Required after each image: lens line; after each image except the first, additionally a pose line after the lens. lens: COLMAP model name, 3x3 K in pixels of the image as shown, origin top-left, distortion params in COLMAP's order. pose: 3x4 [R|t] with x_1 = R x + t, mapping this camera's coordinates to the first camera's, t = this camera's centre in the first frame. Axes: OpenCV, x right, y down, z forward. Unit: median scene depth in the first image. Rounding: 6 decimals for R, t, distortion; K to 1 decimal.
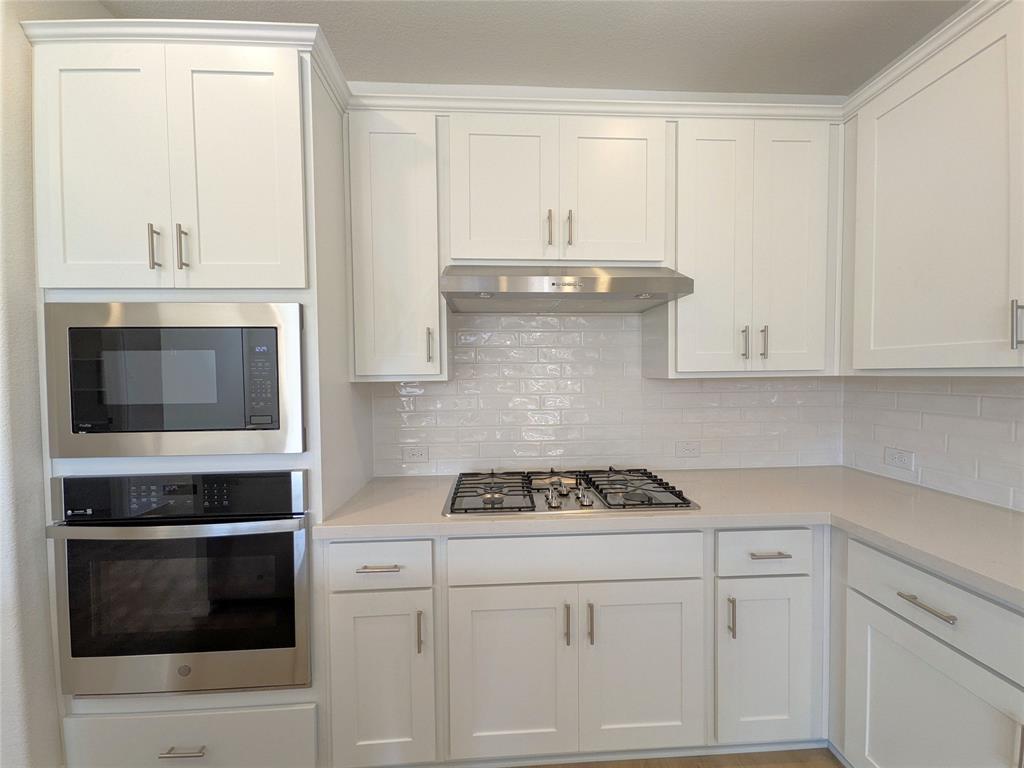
lens RADIAL K [[403.2, 0, 512.0], [0, 403.2, 384.0], [0, 0, 1]] dist [0.007213, -0.000017]
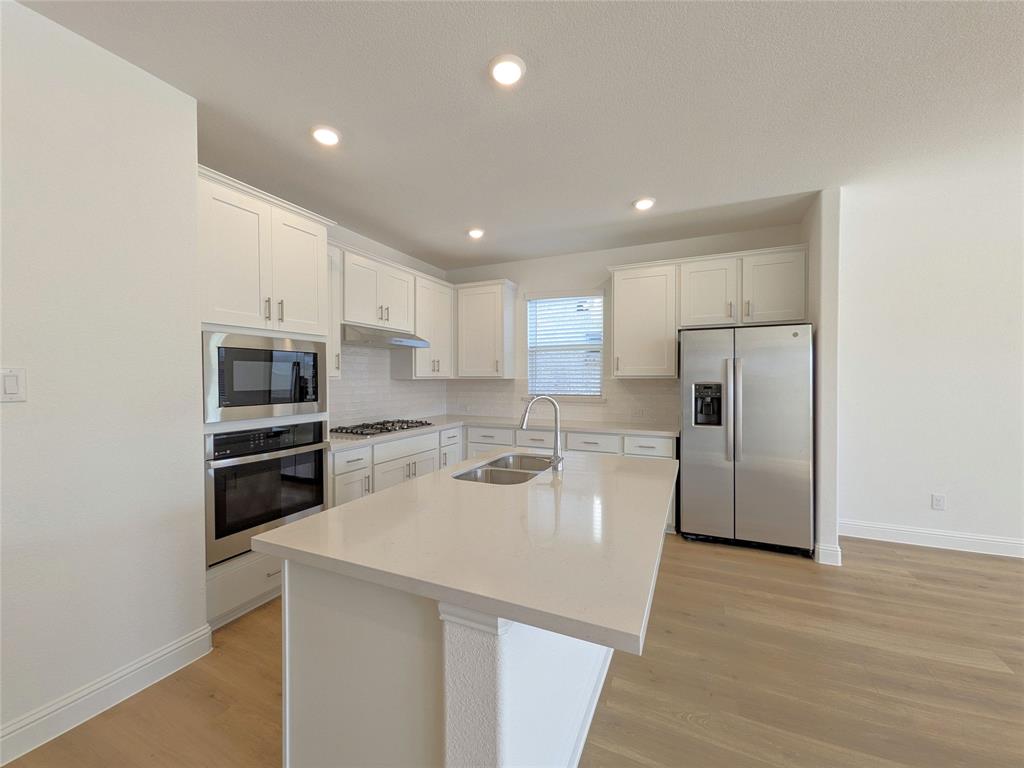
lens RADIAL K [[408.1, 0, 510.2], [0, 408.1, 380.7], [0, 0, 1]] dist [-0.000267, -0.000237]
pose [[0.469139, 0.004736, 0.883112, -1.922808], [0.013447, 0.999831, -0.012505, 0.042248], [-0.883022, 0.017742, 0.468996, -0.863162]]
